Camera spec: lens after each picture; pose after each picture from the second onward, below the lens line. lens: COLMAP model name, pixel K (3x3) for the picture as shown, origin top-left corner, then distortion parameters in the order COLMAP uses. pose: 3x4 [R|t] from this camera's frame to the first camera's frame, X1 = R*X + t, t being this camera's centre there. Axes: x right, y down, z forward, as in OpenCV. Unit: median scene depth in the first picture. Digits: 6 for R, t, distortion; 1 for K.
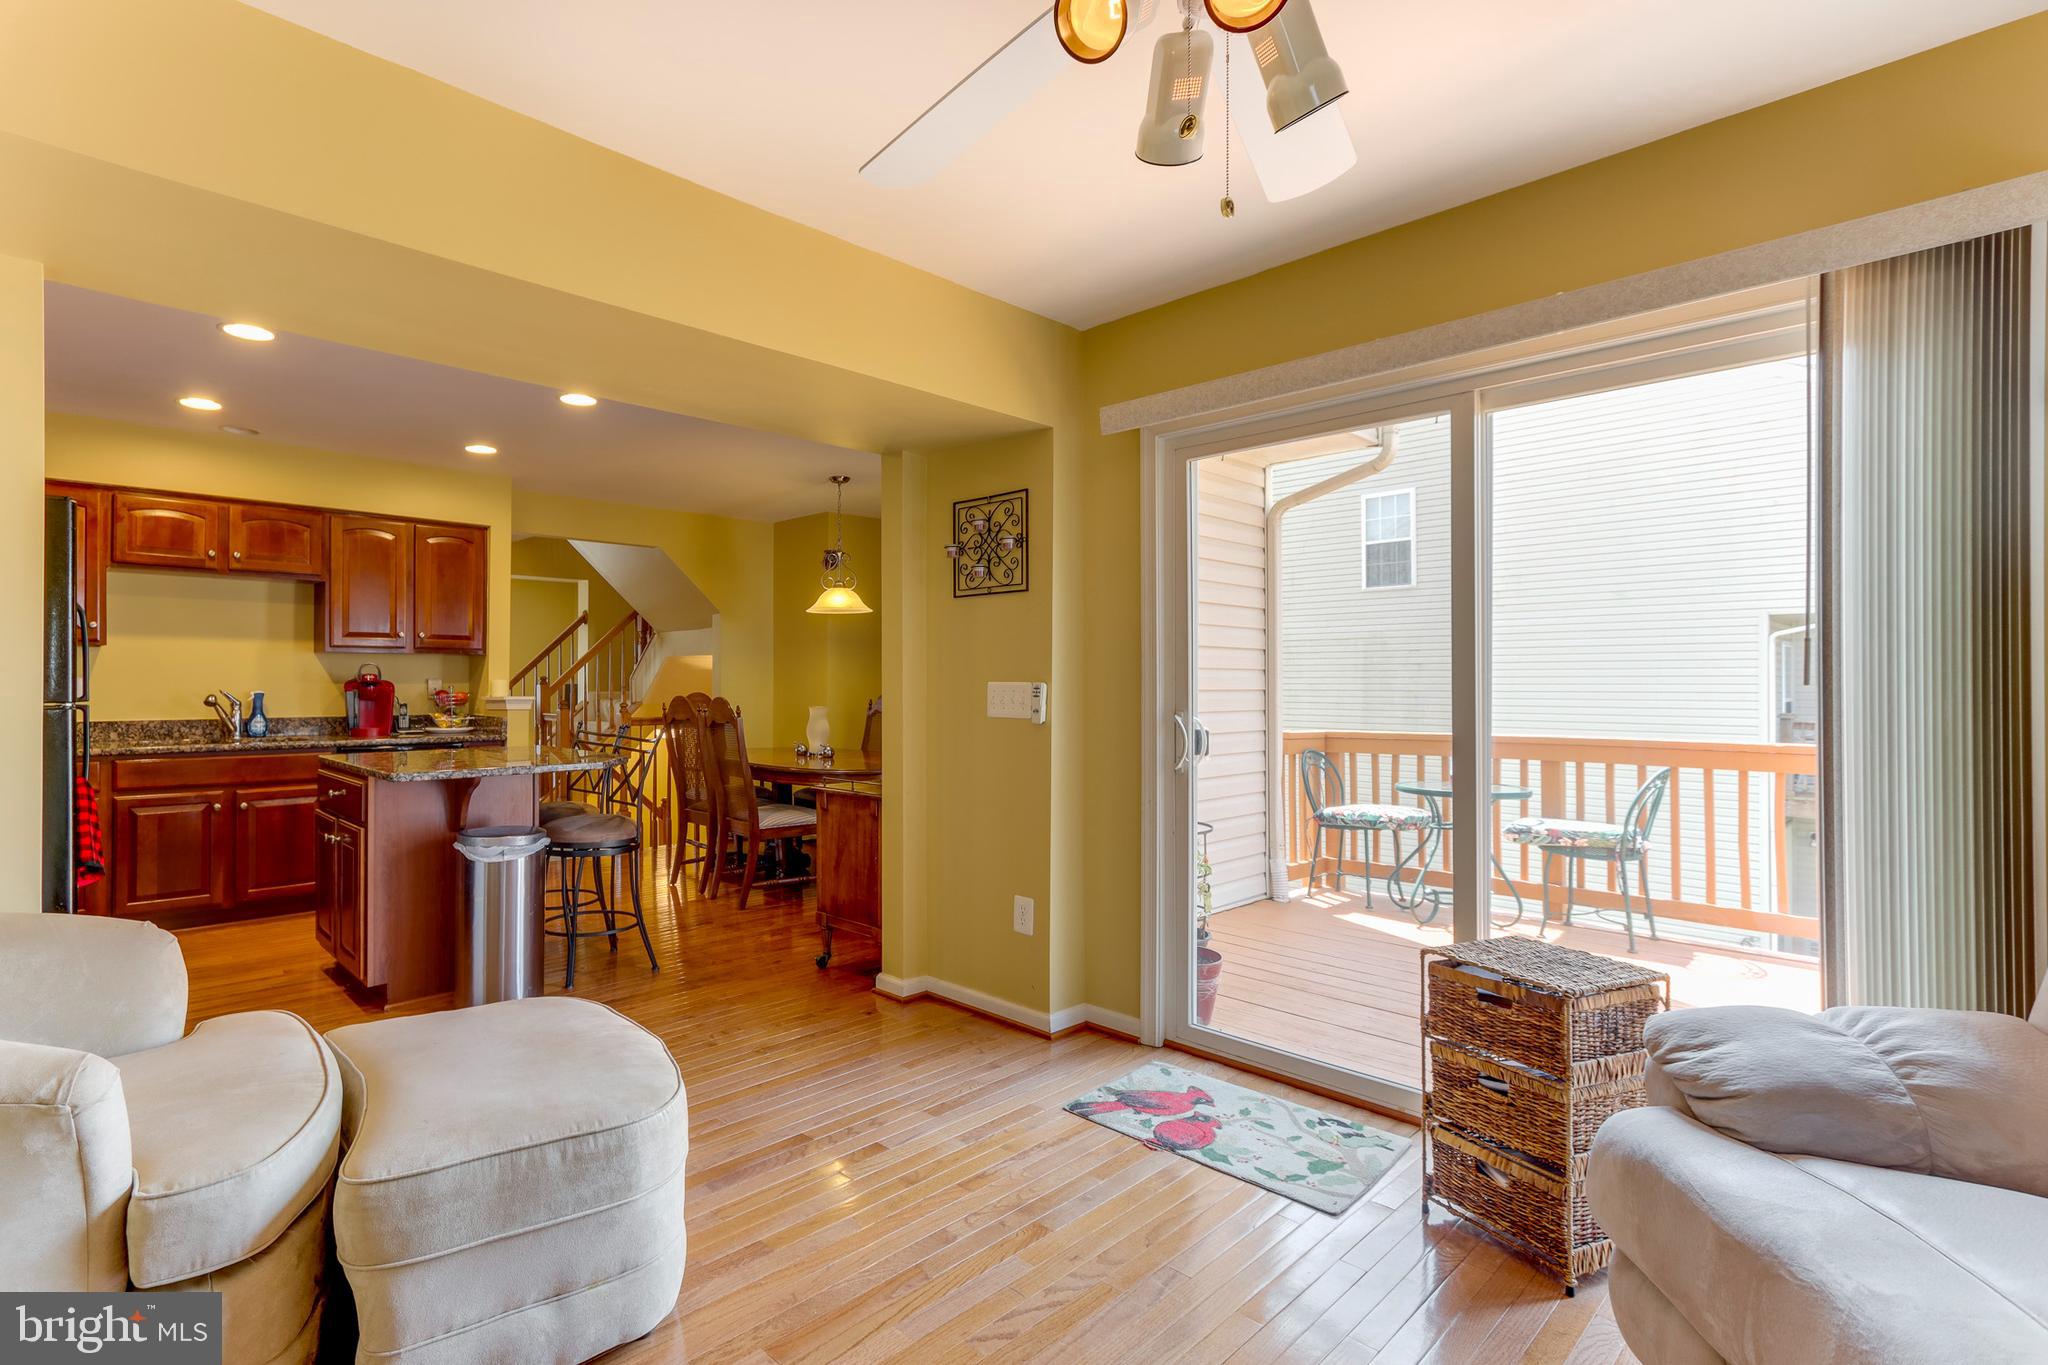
lens RADIAL K [[1008.0, 0, 935.4], [0, 1008.0, 687.5], [0, 0, 1]] dist [0.002349, 0.000004]
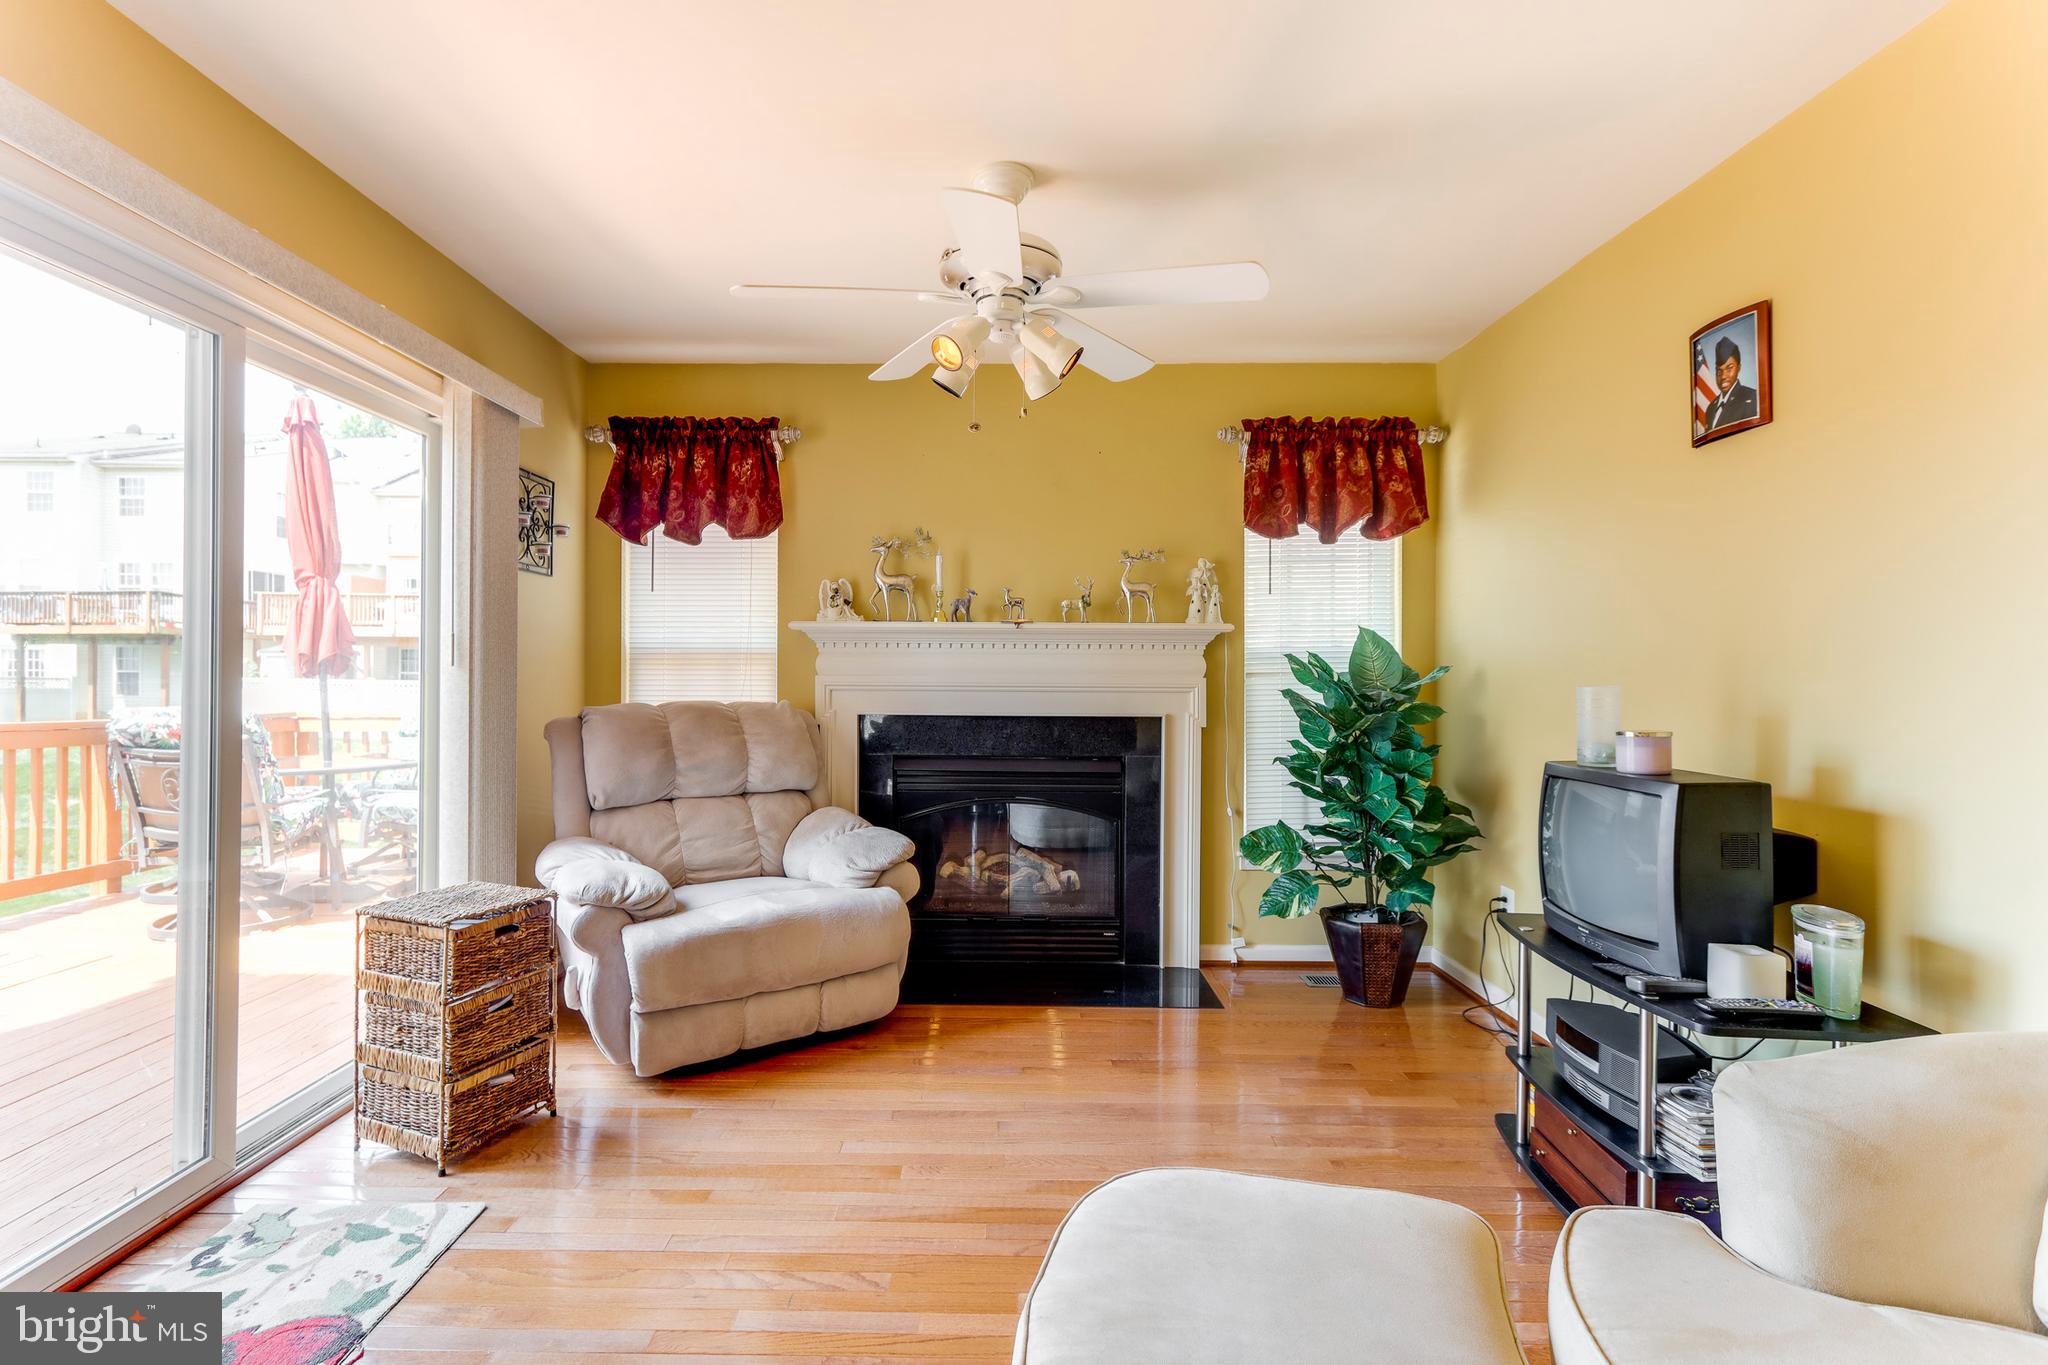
lens RADIAL K [[926.5, 0, 995.2], [0, 926.5, 680.9], [0, 0, 1]] dist [0.004723, 0.002122]
pose [[-0.719912, -0.013414, 0.693936, -0.534012], [-0.011239, 0.999907, 0.007668, 0.000497], [-0.693974, -0.002279, -0.719996, 1.204500]]
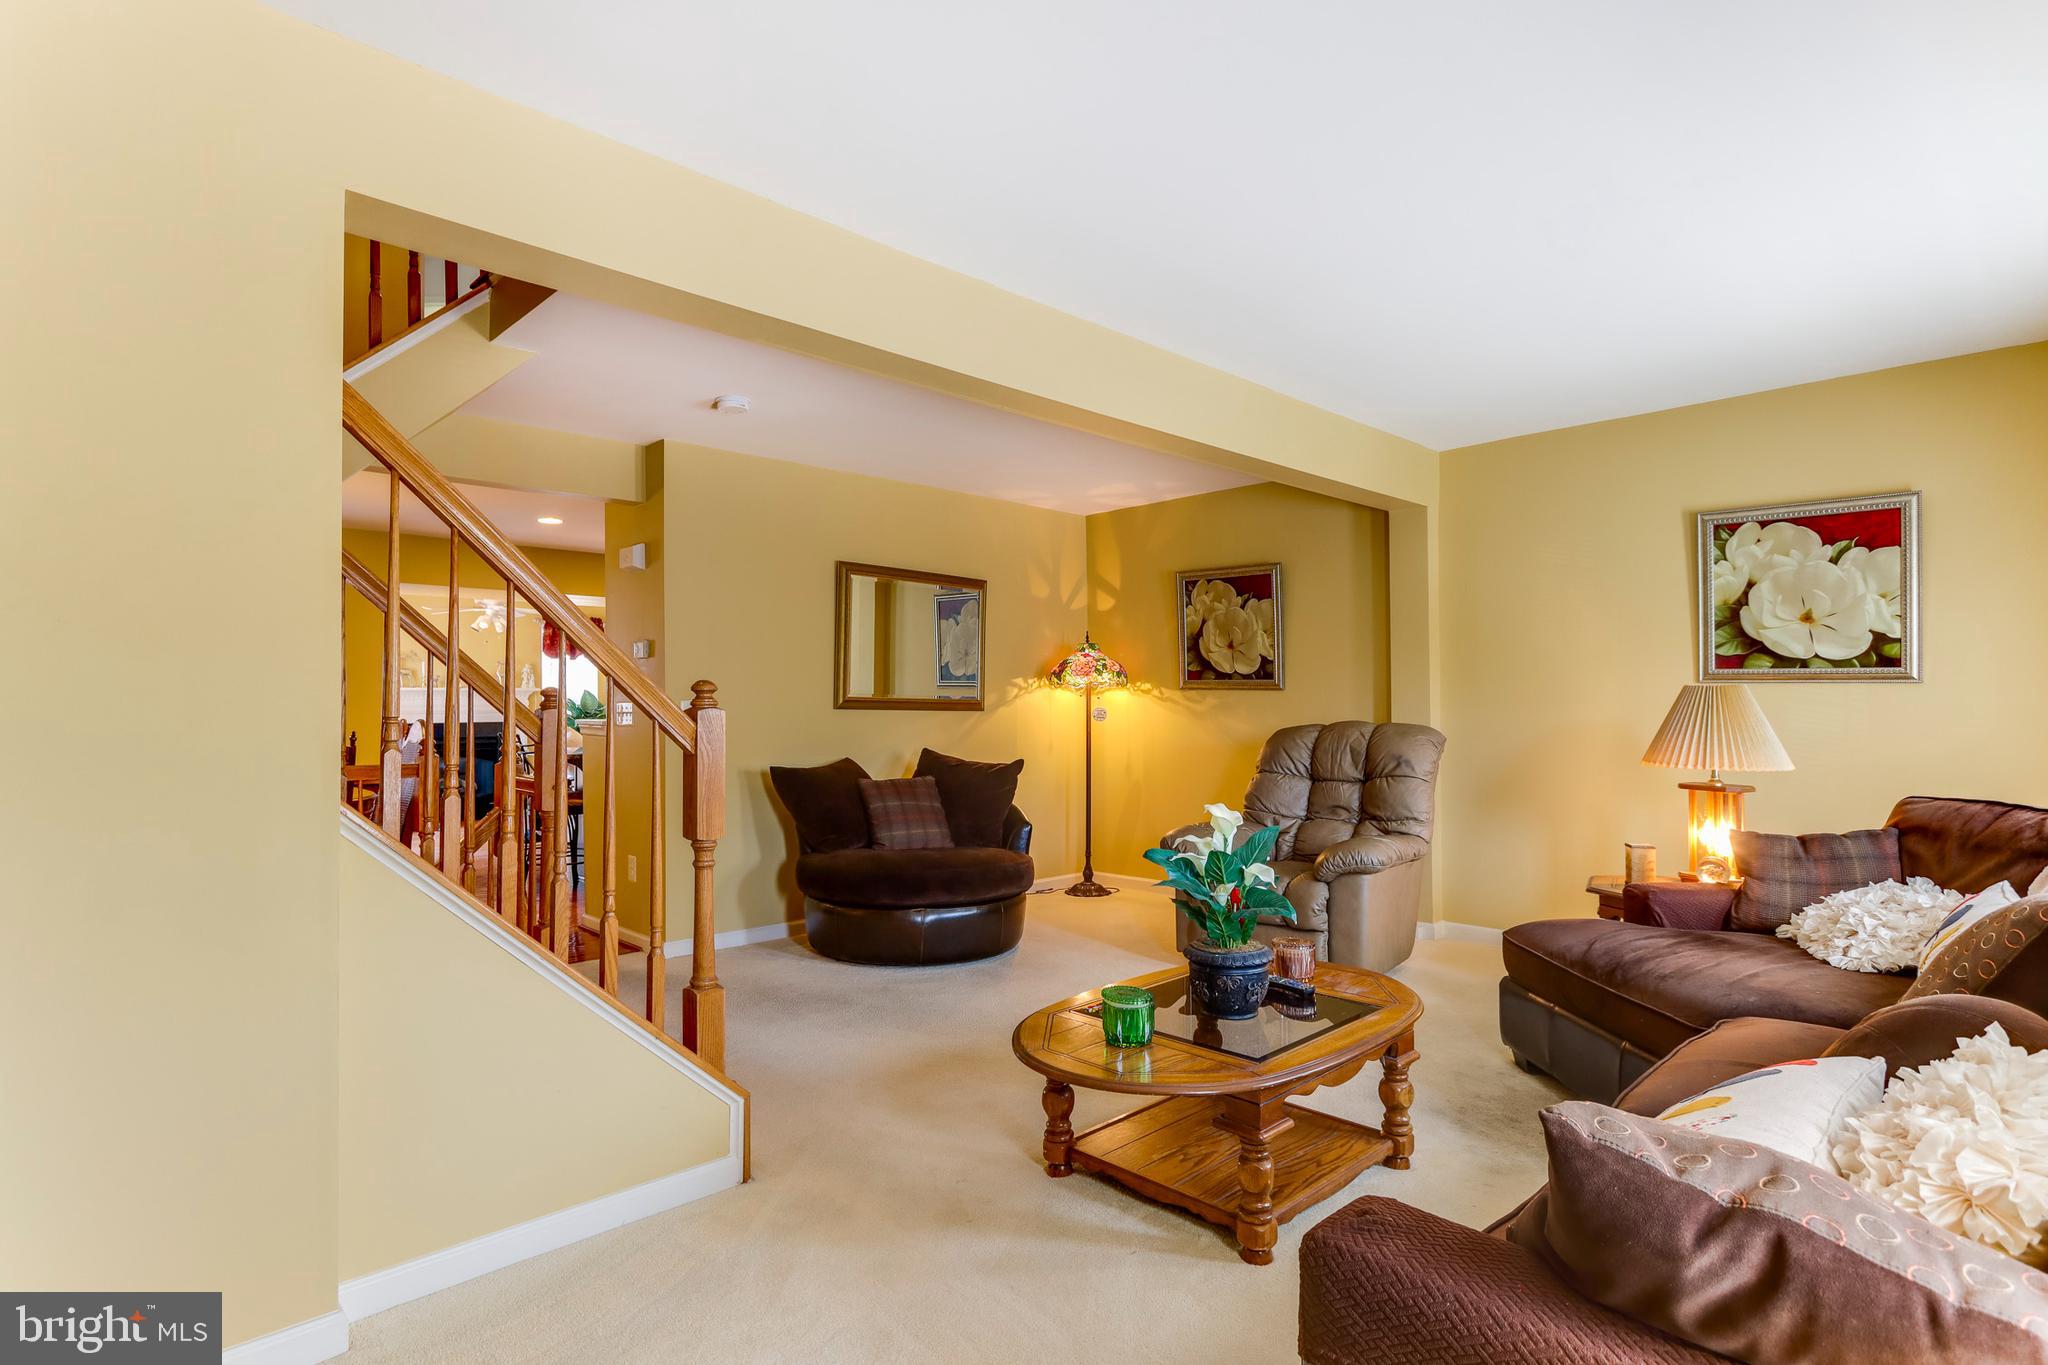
lens RADIAL K [[1038.2, 0, 1022.5], [0, 1038.2, 685.9], [0, 0, 1]] dist [-0.010881, -0.000066]
pose [[-0.999895, -0.001884, -0.014377, -1.983610], [-0.001593, 0.999795, -0.020186, -0.001400], [0.014412, -0.020161, -0.999693, 4.803300]]
